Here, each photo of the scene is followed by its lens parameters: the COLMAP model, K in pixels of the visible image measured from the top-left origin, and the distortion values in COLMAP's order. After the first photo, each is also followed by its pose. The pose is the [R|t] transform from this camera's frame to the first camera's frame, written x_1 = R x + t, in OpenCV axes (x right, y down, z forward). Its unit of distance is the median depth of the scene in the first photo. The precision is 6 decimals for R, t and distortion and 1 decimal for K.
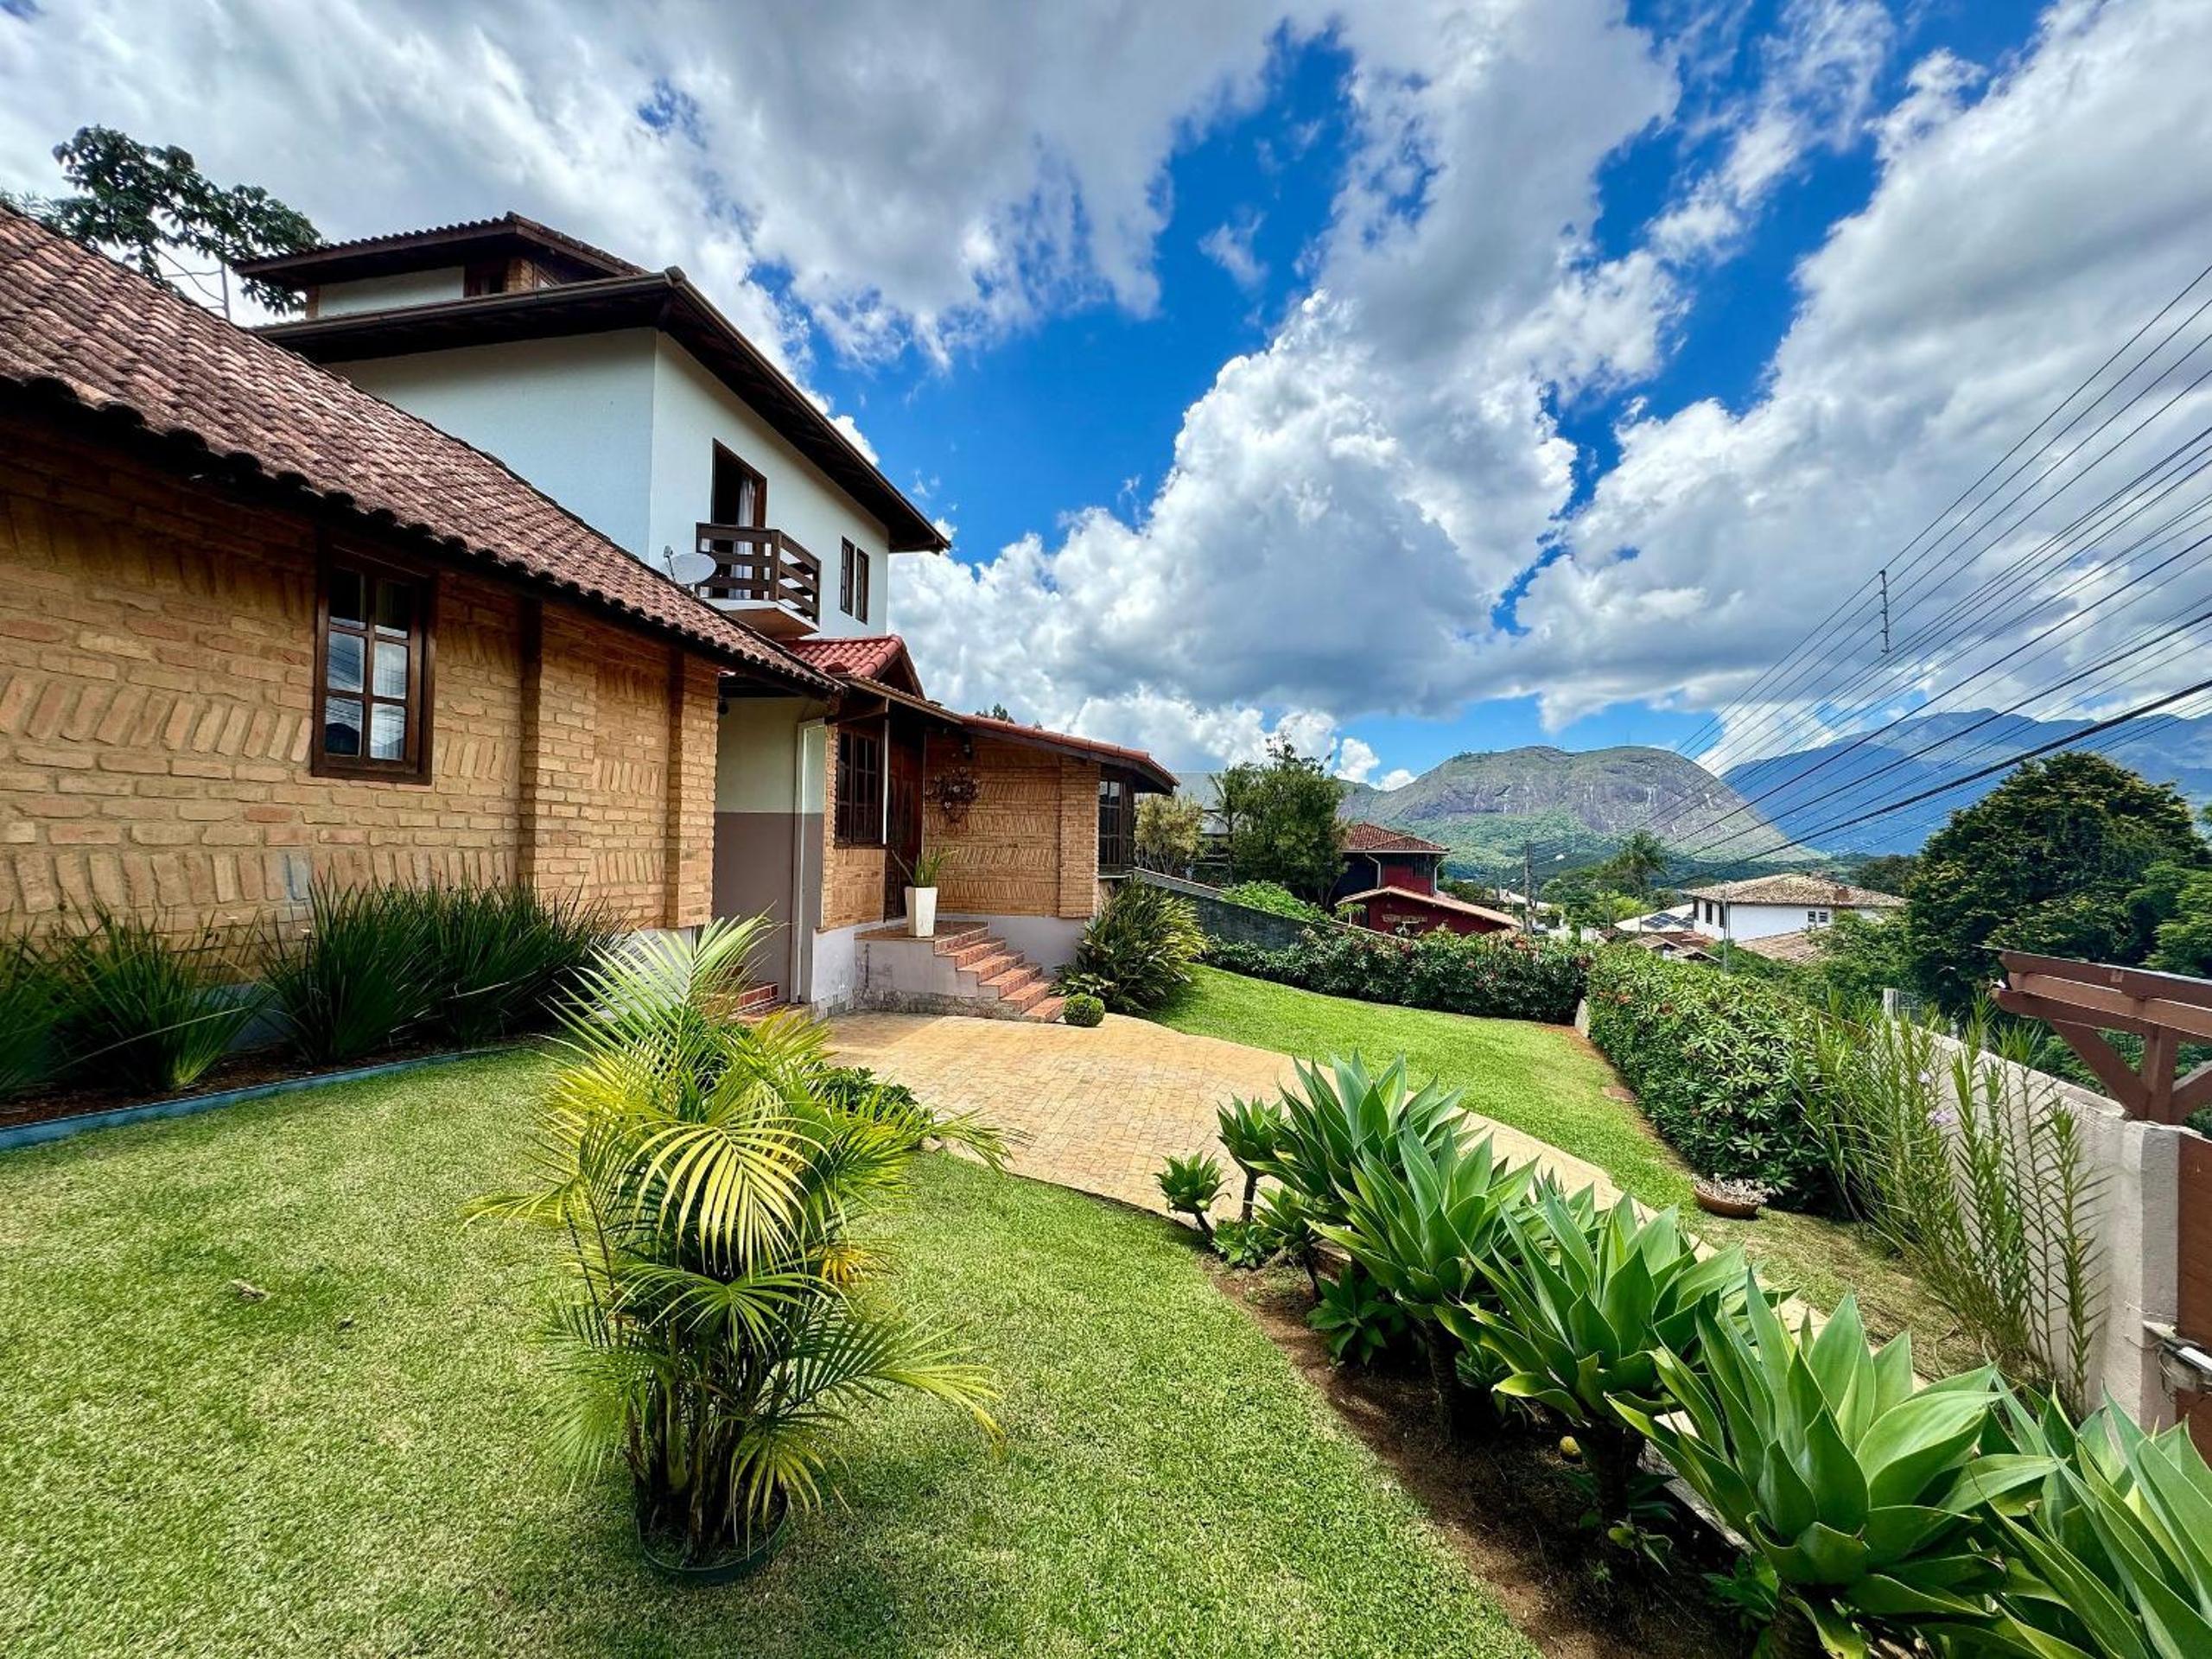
lens RADIAL K [[883.6, 0, 1104.0], [0, 883.6, 827.0], [0, 0, 1]] dist [-0.003427, 0.000383]
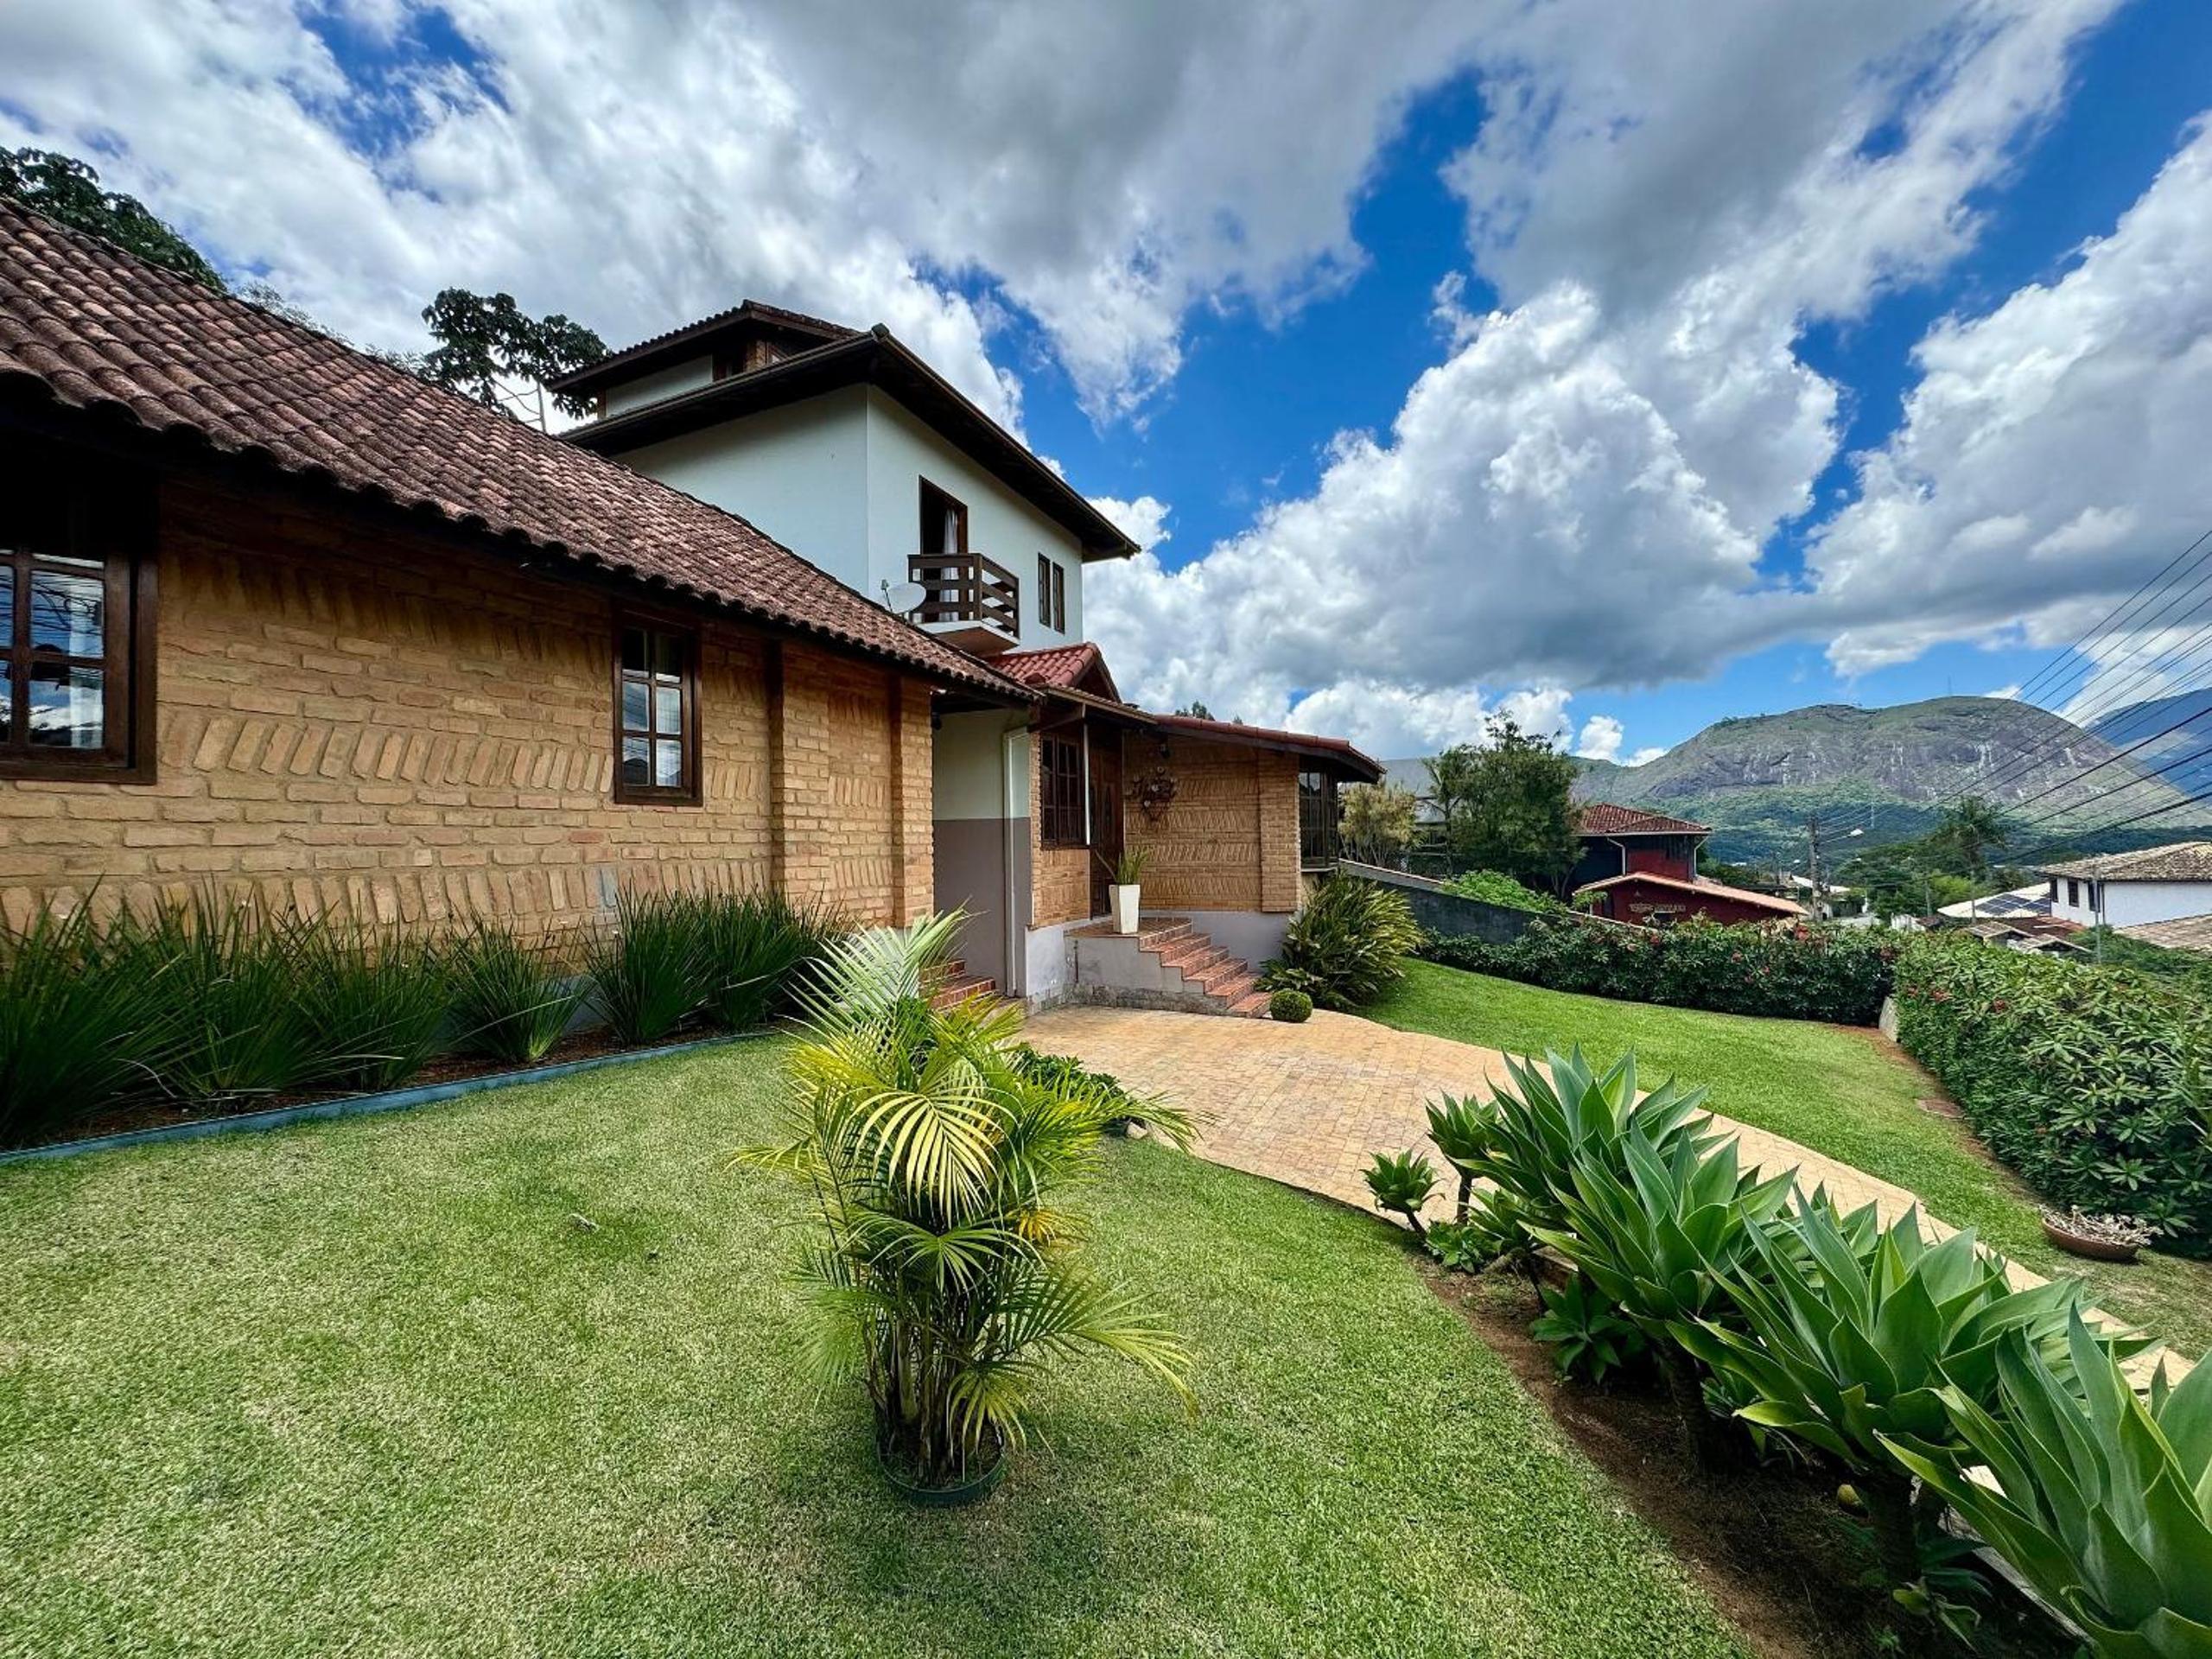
lens RADIAL K [[883.6, 0, 1103.0], [0, 883.6, 828.0], [0, 0, 1]] dist [-0.003427, 0.000383]
pose [[0.972297, -0.040053, -0.230290, 0.014867], [0.040987, 0.999159, -0.000729, 0.002467], [0.230125, -0.008730, 0.973122, -0.010579]]
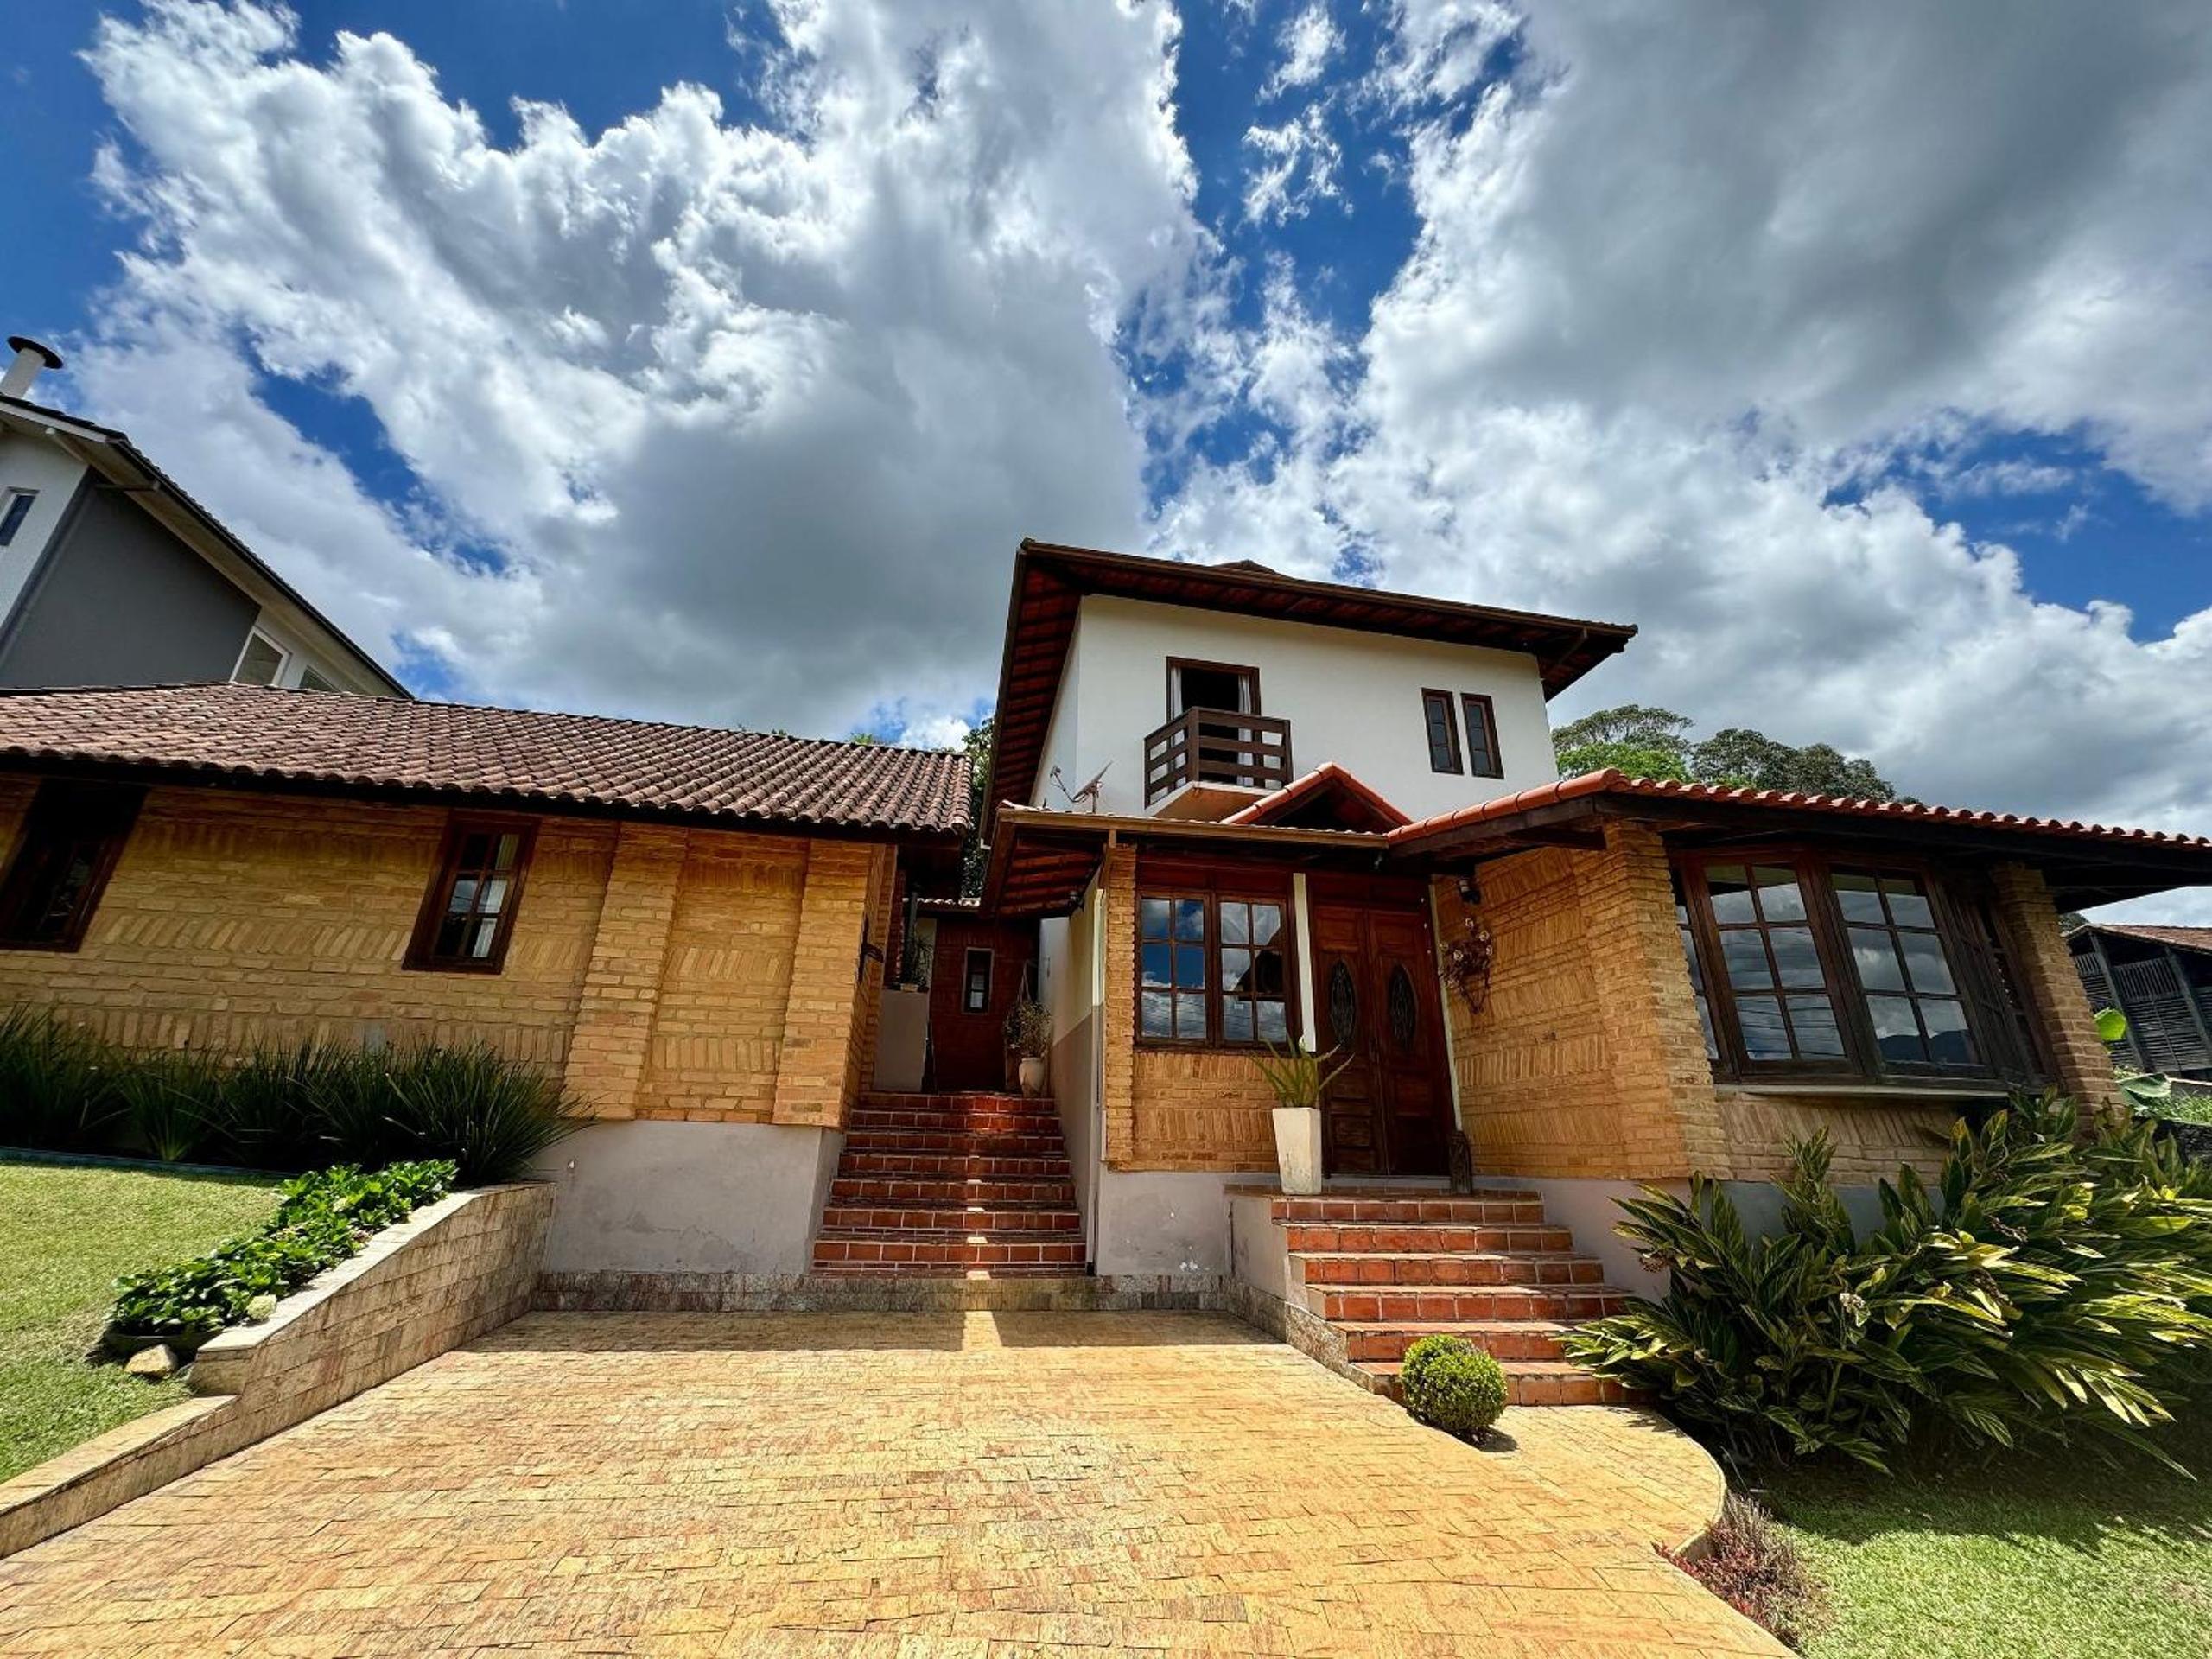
lens RADIAL K [[883.6, 0, 1099.6], [0, 883.6, 831.8], [0, 0, 1]] dist [-0.003427, 0.000383]
pose [[0.356684, -0.337328, -0.871198, 0.610327], [0.009580, 0.933807, -0.357649, 0.186531], [0.934176, 0.119222, 0.336306, 1.119336]]
